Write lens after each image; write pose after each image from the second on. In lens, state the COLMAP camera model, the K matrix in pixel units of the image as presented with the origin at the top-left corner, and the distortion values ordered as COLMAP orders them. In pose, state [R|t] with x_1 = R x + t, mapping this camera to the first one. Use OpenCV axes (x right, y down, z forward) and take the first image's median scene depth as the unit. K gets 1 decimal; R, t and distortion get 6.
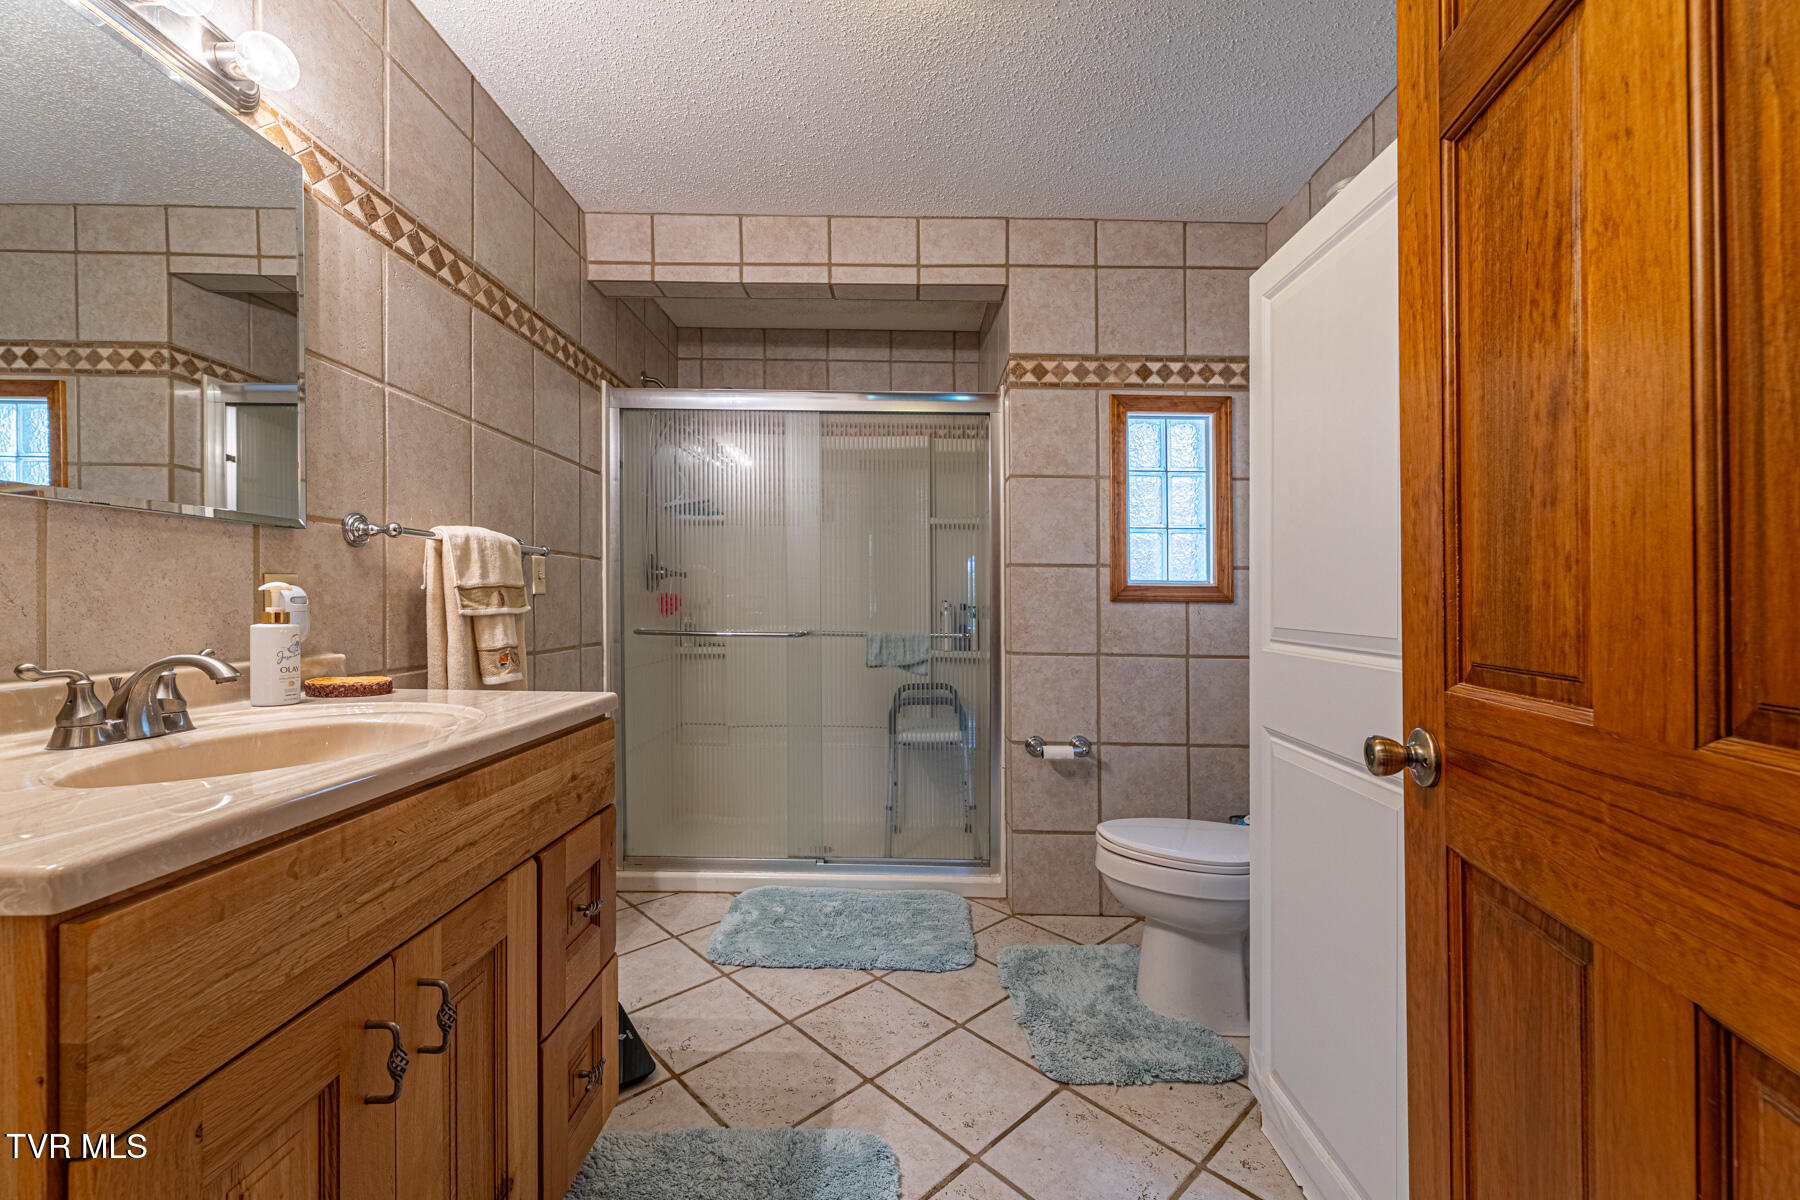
lens RADIAL K [[714.3, 0, 900.5], [0, 714.3, 612.6], [0, 0, 1]] dist [0.003429, -0.001823]
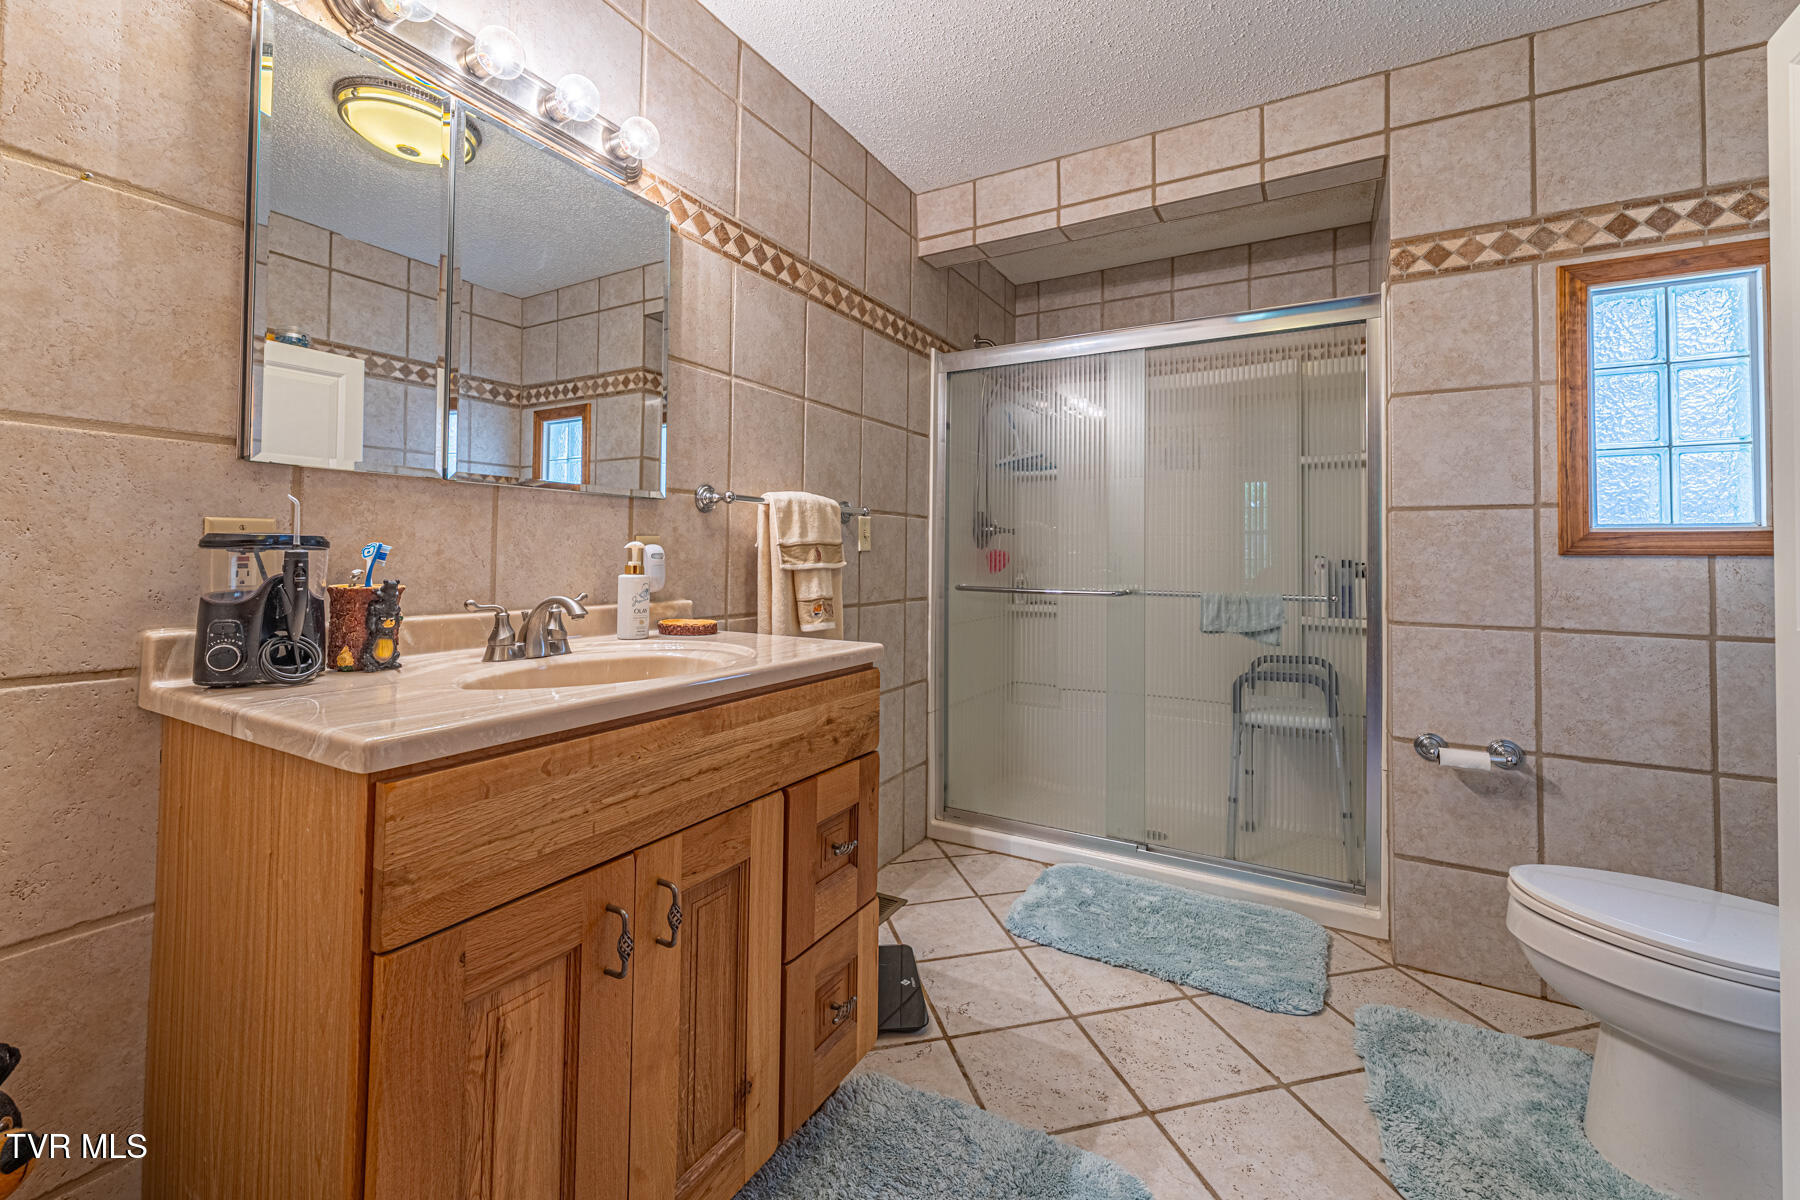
lens RADIAL K [[737.5, 0, 904.3], [0, 737.5, 553.8], [0, 0, 1]] dist [0.000681, -0.000054]
pose [[0.873583, -0.006887, -0.486627, 0.115502], [-0.004634, 0.999737, -0.022468, 0.003778], [0.486654, 0.021883, 0.873321, 0.058959]]
